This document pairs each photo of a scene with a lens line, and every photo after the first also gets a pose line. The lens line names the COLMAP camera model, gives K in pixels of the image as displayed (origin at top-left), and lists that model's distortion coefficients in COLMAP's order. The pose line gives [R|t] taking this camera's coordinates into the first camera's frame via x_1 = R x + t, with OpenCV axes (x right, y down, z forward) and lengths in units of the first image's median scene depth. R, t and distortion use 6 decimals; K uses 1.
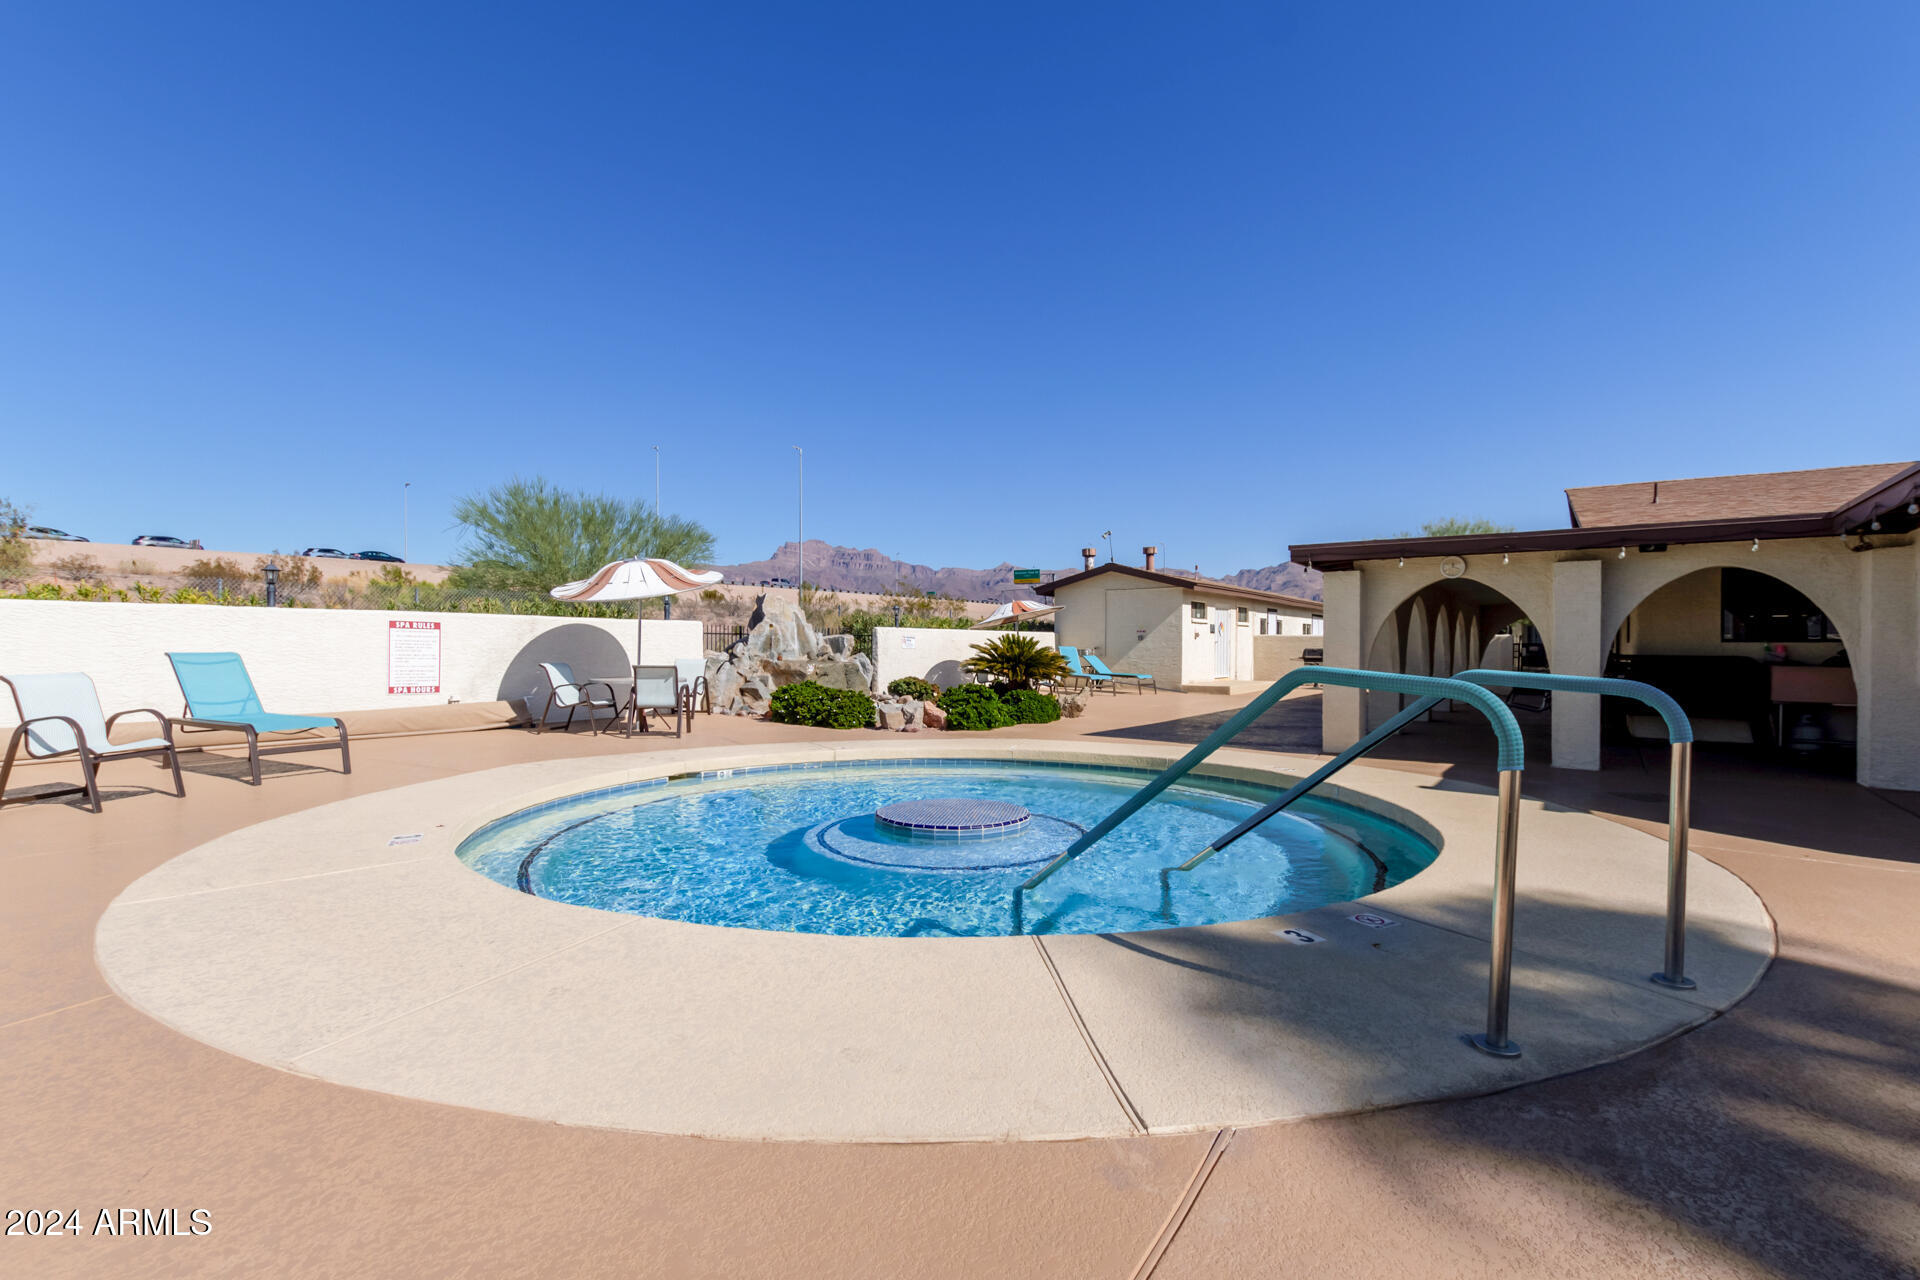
lens RADIAL K [[868.7, 0, 962.8], [0, 868.7, 646.8], [0, 0, 1]] dist [0.002437, -0.003652]
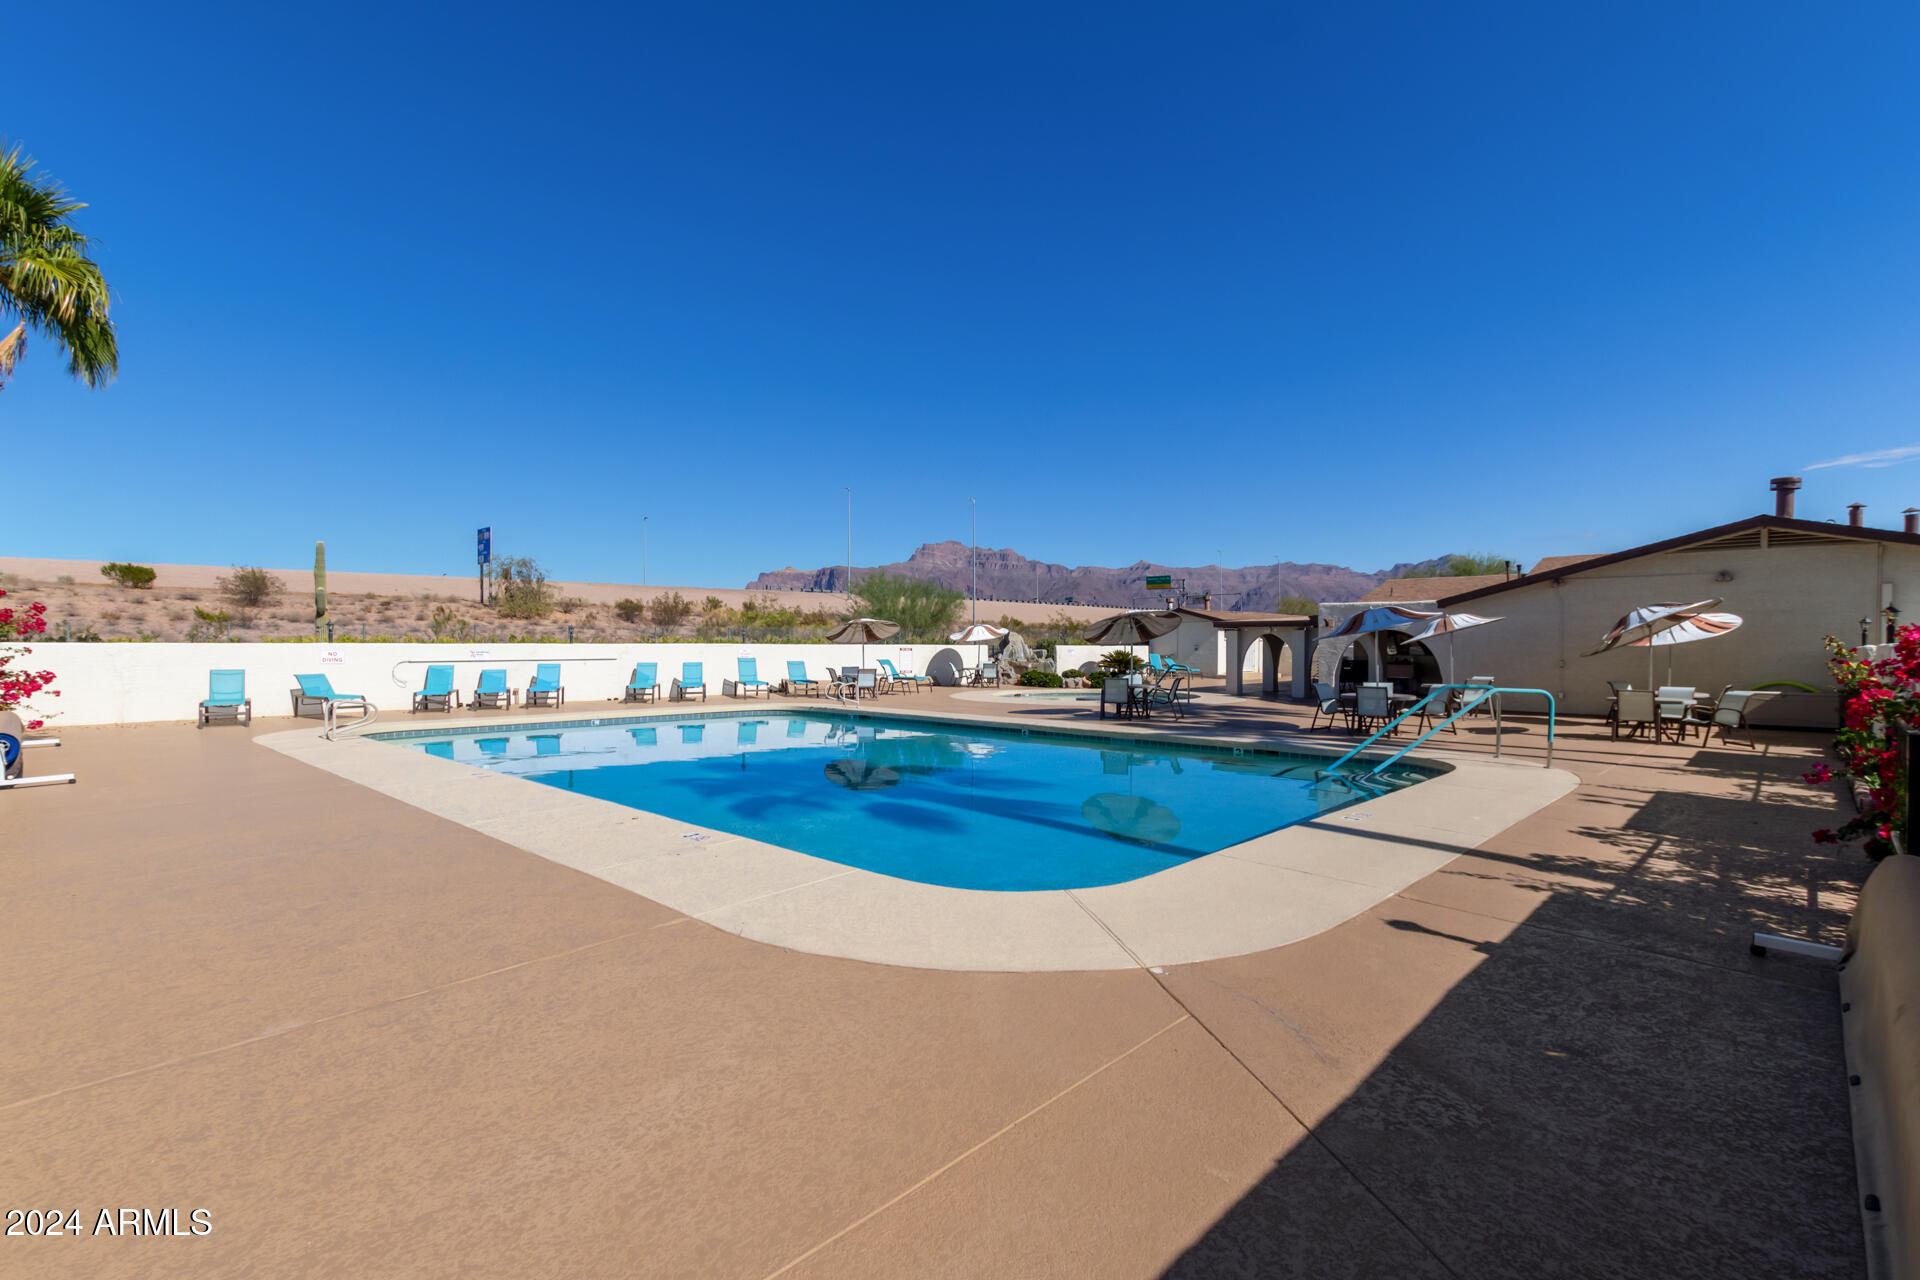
lens RADIAL K [[868.7, 0, 962.8], [0, 868.7, 646.8], [0, 0, 1]] dist [0.002437, -0.003652]
pose [[0.987949, -0.002186, -0.154765, 0.003570], [0.002357, 0.999997, 0.000921, -0.023000], [0.154762, -0.001275, 0.987951, -1.187983]]
